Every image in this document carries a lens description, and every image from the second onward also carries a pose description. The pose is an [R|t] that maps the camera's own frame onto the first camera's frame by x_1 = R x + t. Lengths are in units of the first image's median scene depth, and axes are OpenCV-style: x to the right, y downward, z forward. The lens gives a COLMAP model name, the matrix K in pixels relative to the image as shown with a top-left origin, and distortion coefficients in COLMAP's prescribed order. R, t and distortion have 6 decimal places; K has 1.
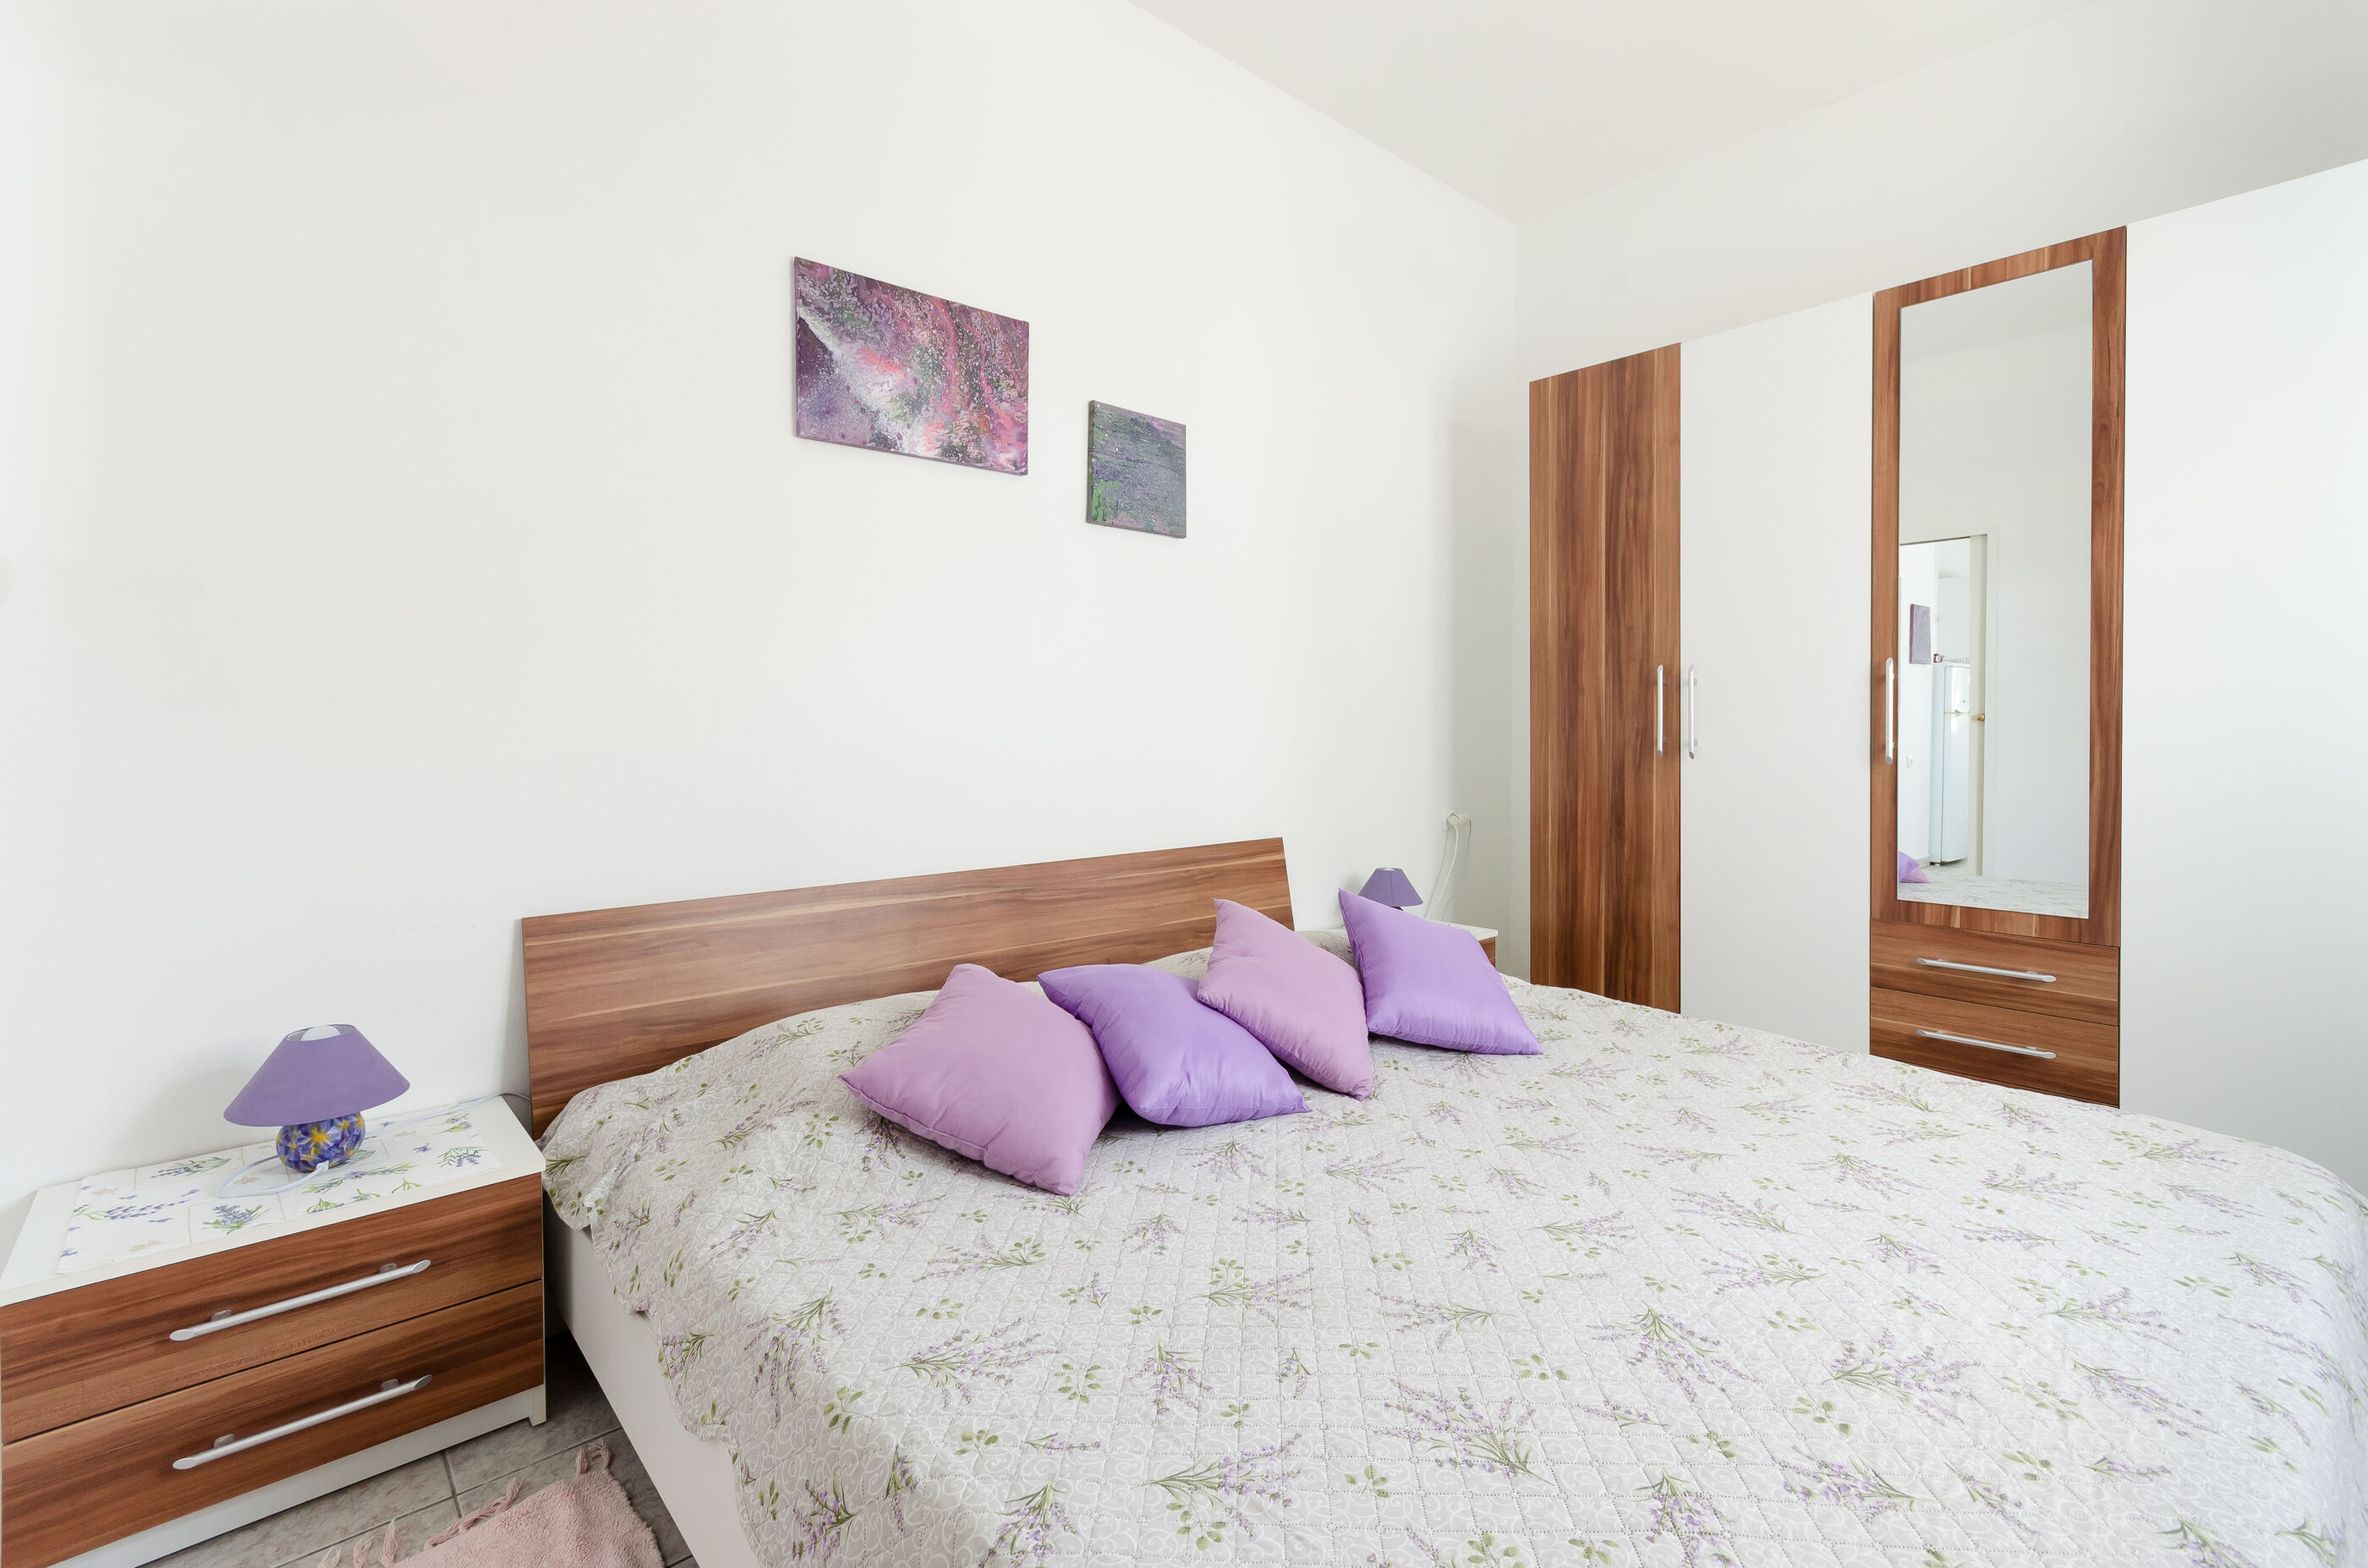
lens RADIAL K [[1062.7, 0, 1188.0], [0, 1062.7, 724.4], [0, 0, 1]] dist [0.002737, 0.000311]
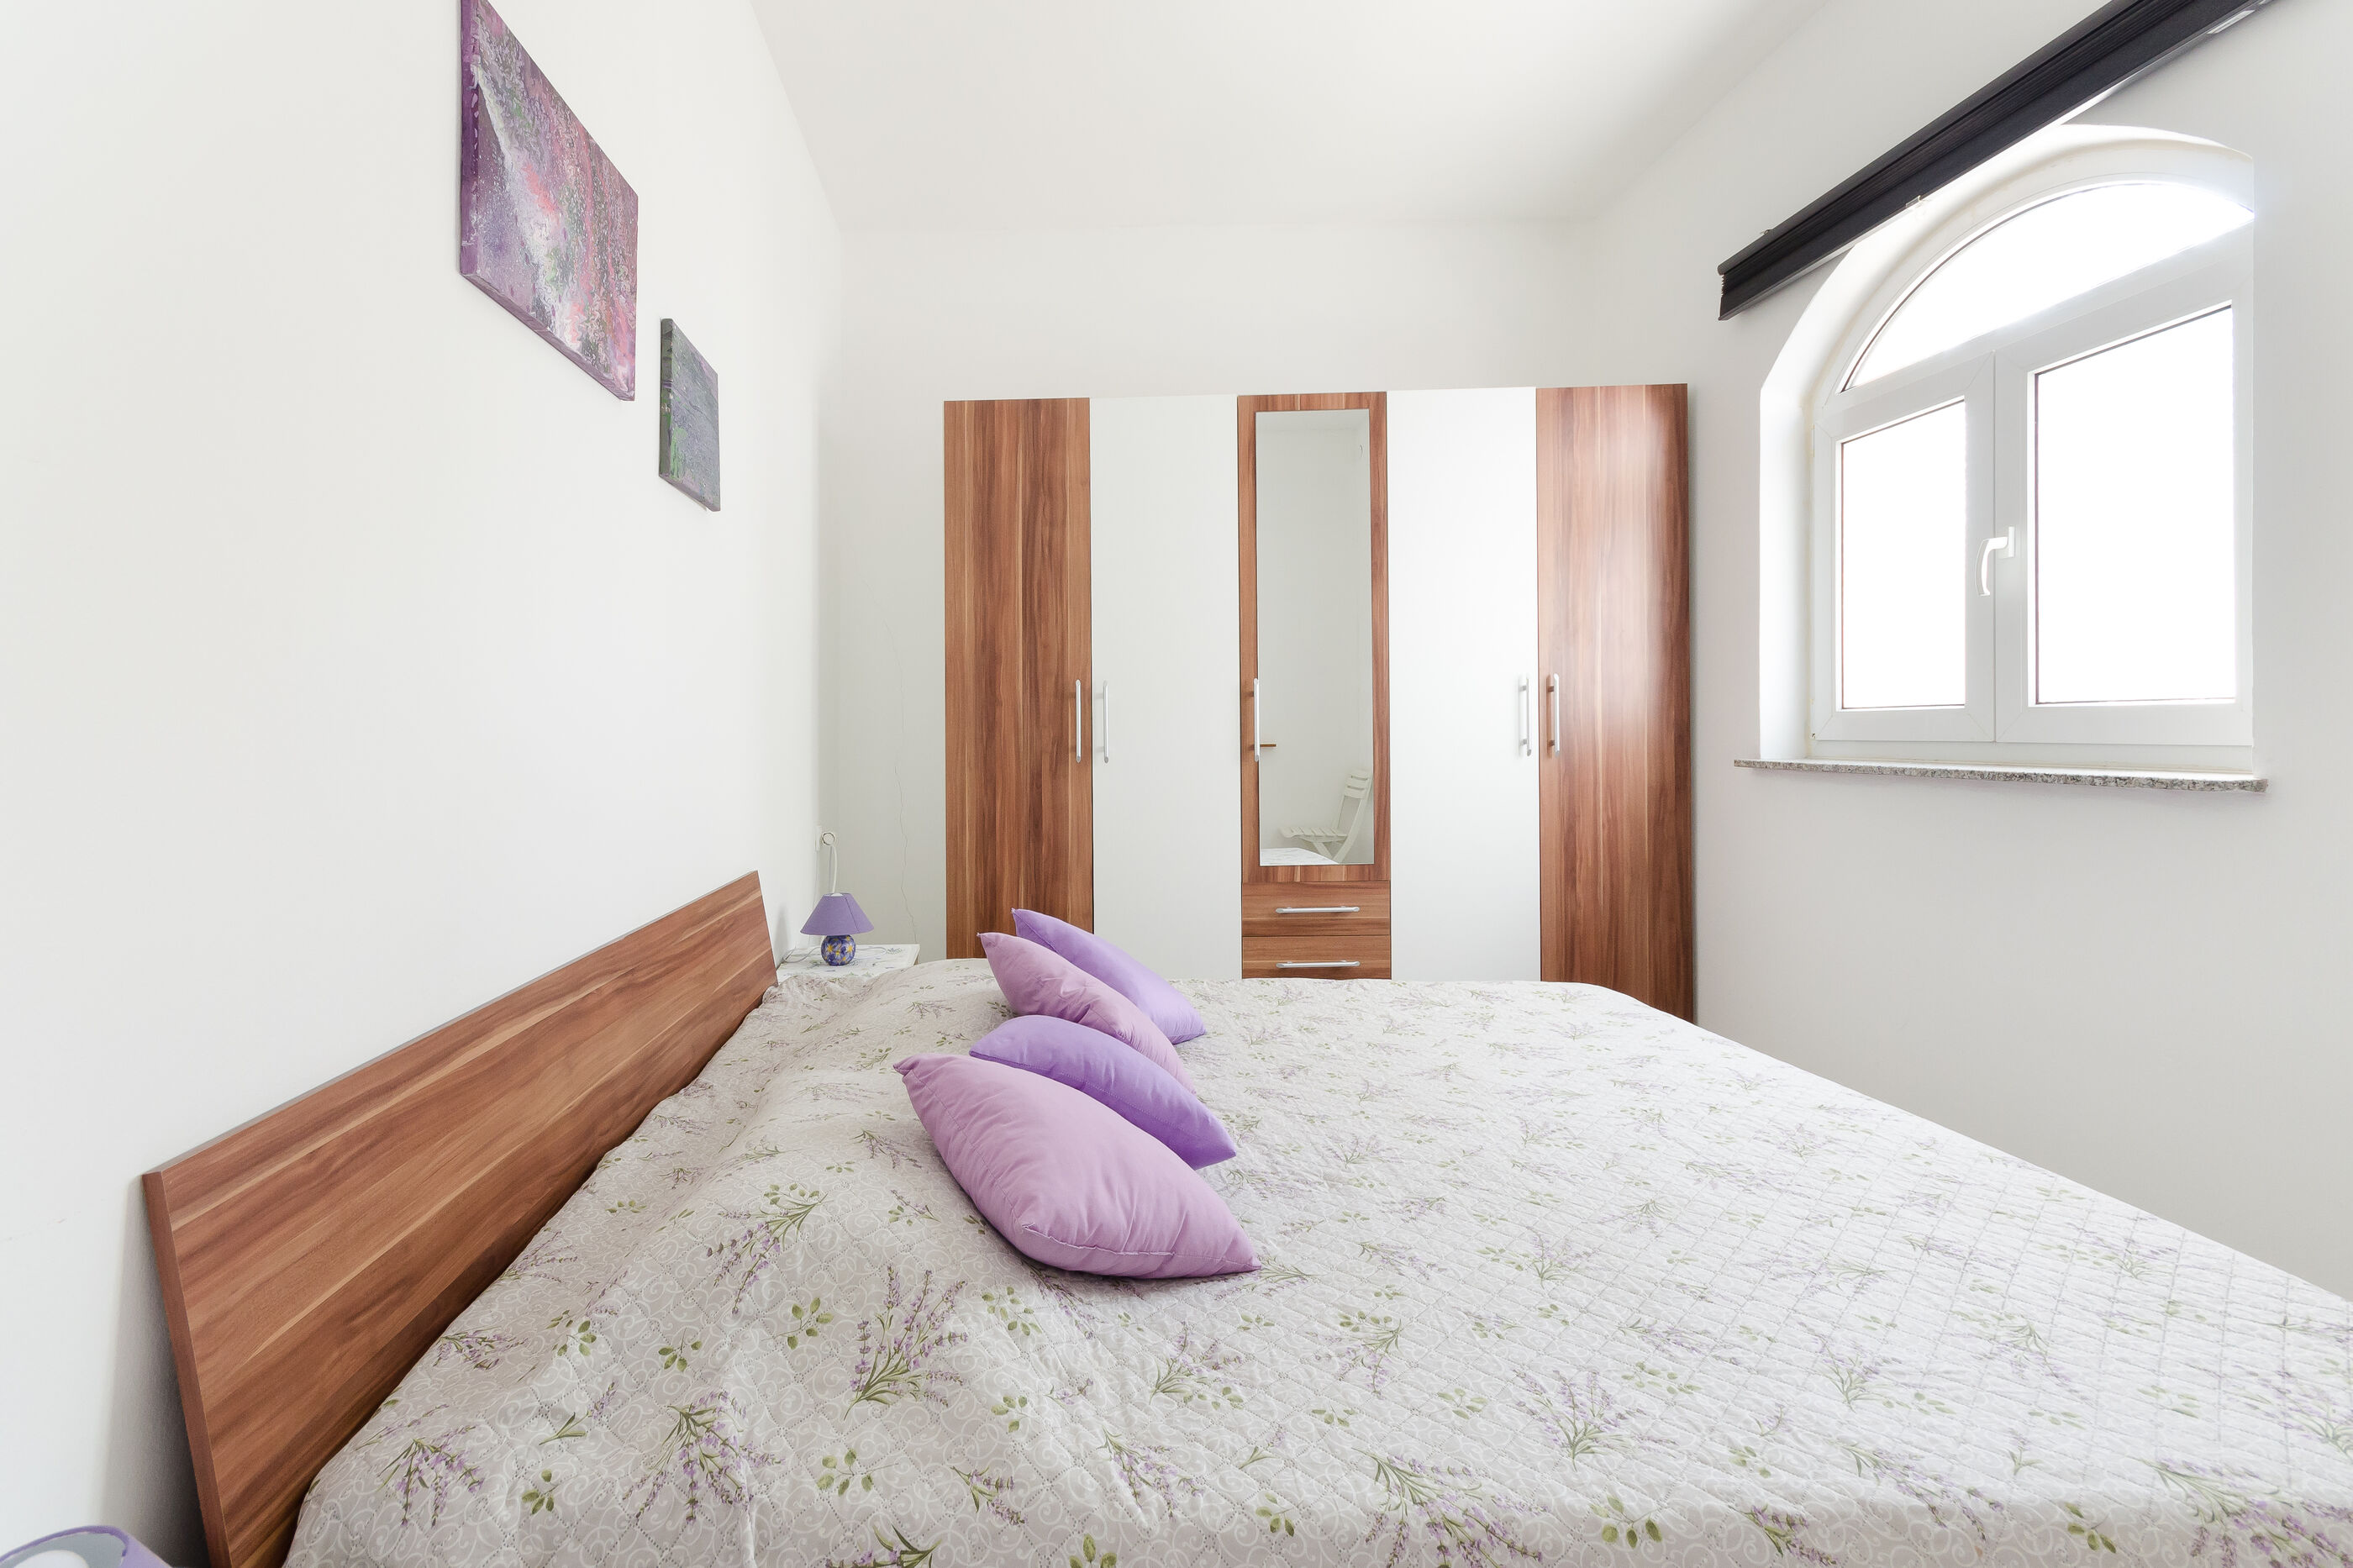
lens RADIAL K [[1141.0, 0, 935.1], [0, 1141.0, 705.0], [0, 0, 1]] dist [0.005124, 0.000287]
pose [[0.683195, 0.007843, 0.730194, -0.646991], [0.016839, 0.999507, -0.026491, -0.000255], [-0.730042, 0.030394, 0.682726, 0.352732]]
